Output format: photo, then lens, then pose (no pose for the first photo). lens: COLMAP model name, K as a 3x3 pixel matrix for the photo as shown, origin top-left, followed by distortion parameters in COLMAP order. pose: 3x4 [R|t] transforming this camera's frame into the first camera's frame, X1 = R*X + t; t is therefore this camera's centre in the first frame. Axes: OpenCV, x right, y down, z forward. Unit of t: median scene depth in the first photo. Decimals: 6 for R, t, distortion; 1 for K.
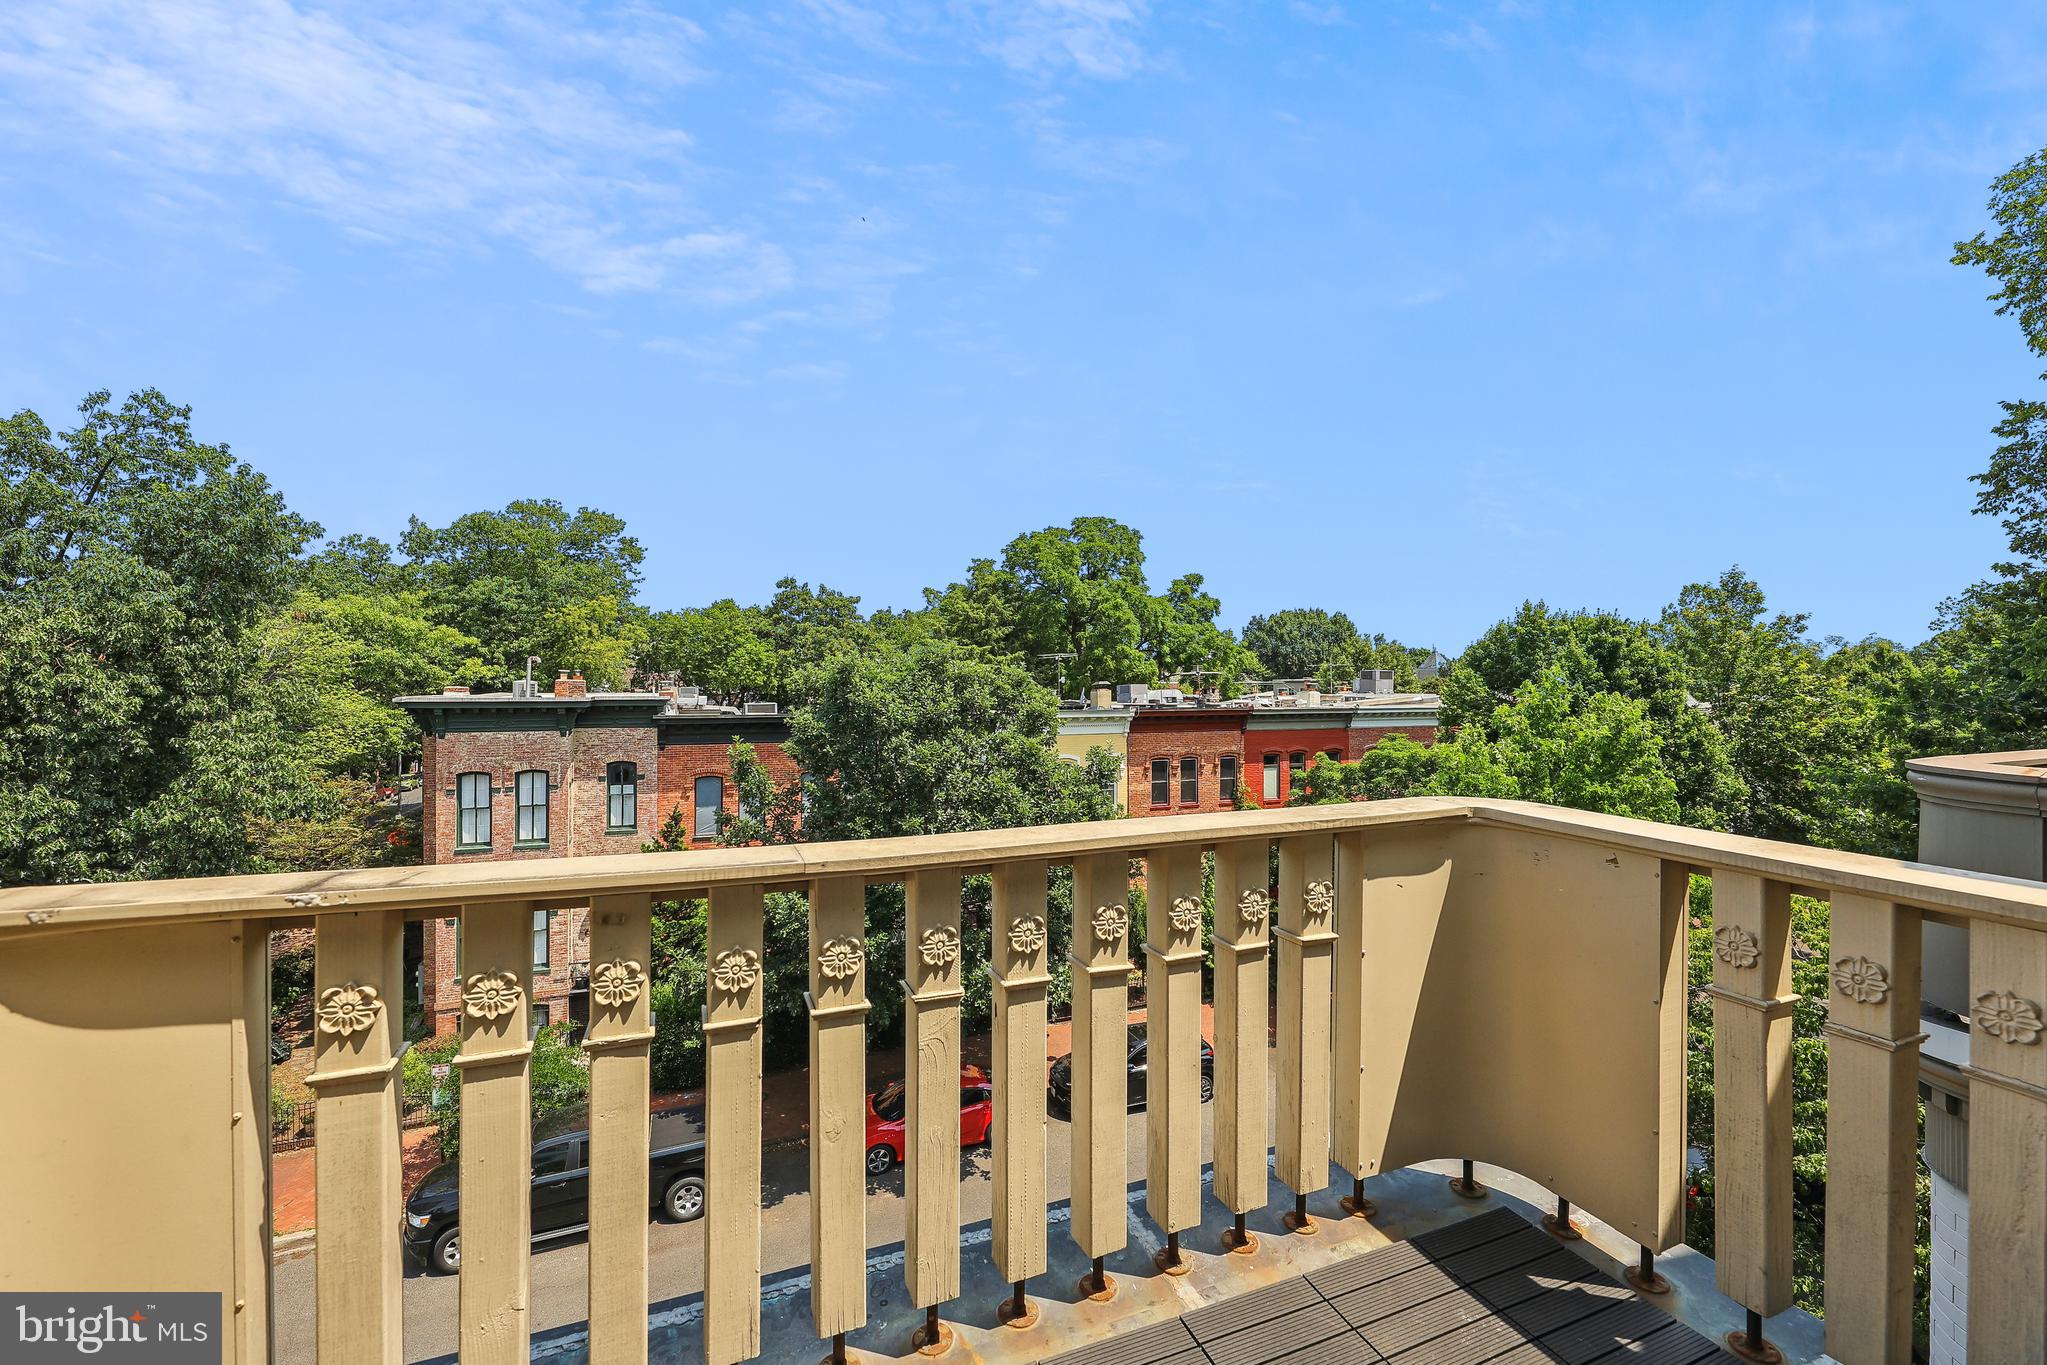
lens RADIAL K [[834.2, 0, 1013.5], [0, 834.2, 684.4], [0, 0, 1]] dist [-0.000239, -0.002628]
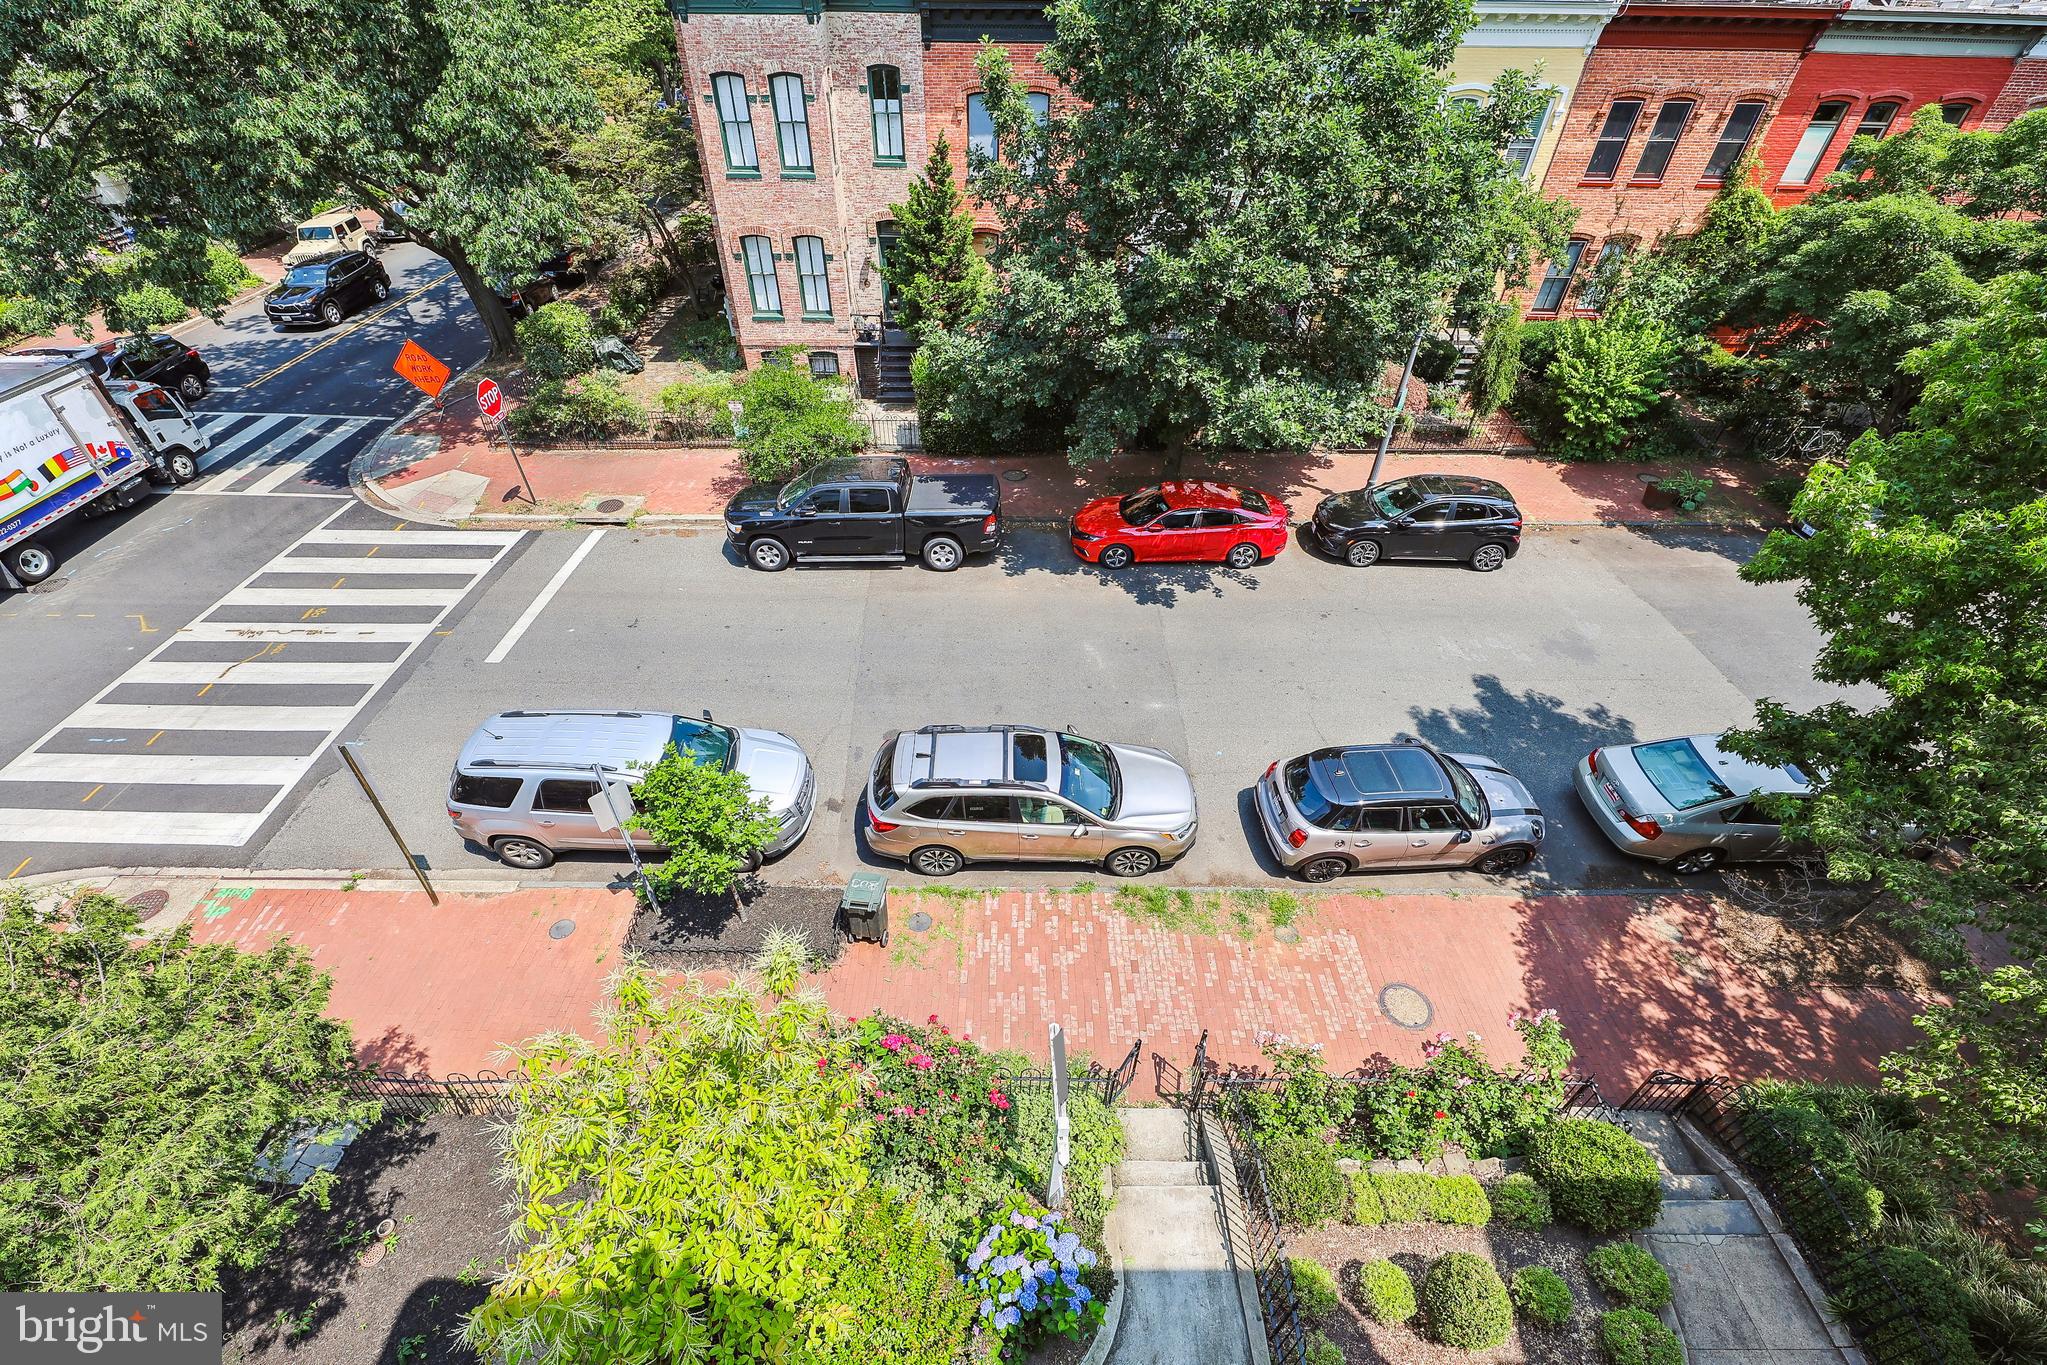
lens RADIAL K [[850.4, 0, 997.3], [0, 850.4, 697.5], [0, 0, 1]] dist [-0.001136, -0.002427]
pose [[0.925438, 0.255364, -0.279918, 0.025979], [-0.005543, 0.747810, 0.663890, 0.002303], [0.378859, -0.612838, 0.693467, 0.070347]]
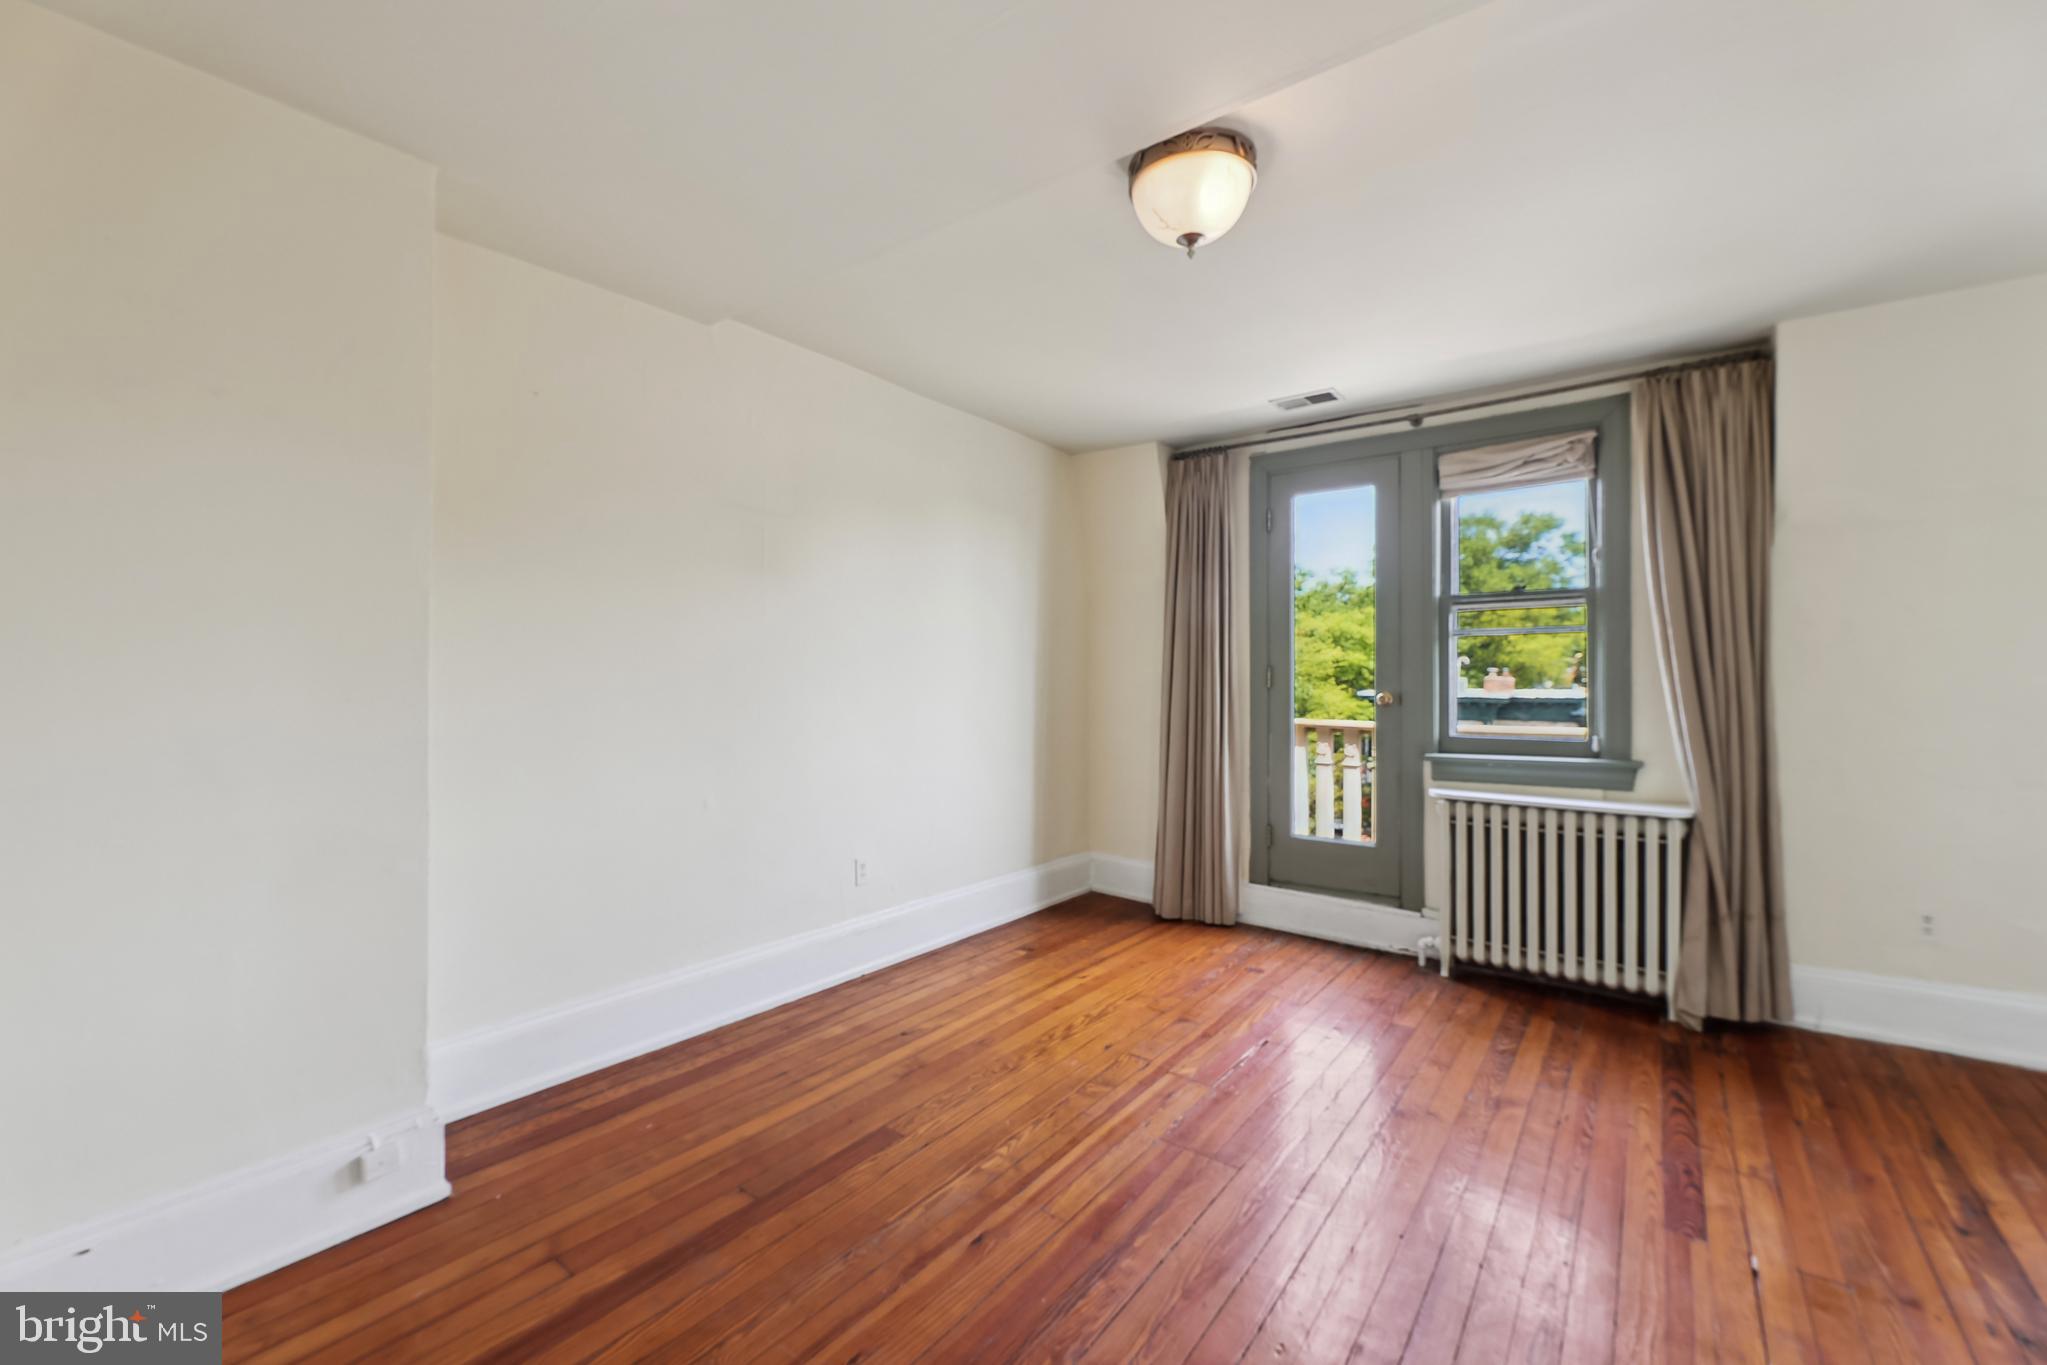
lens RADIAL K [[834.2, 0, 1026.7], [0, 834.2, 662.2], [0, 0, 1]] dist [-0.000239, -0.002628]
pose [[0.519052, -0.017516, -0.854563, 0.099488], [-0.003884, 0.999731, -0.022850, 0.001299], [0.854734, 0.015180, 0.518844, -0.119879]]
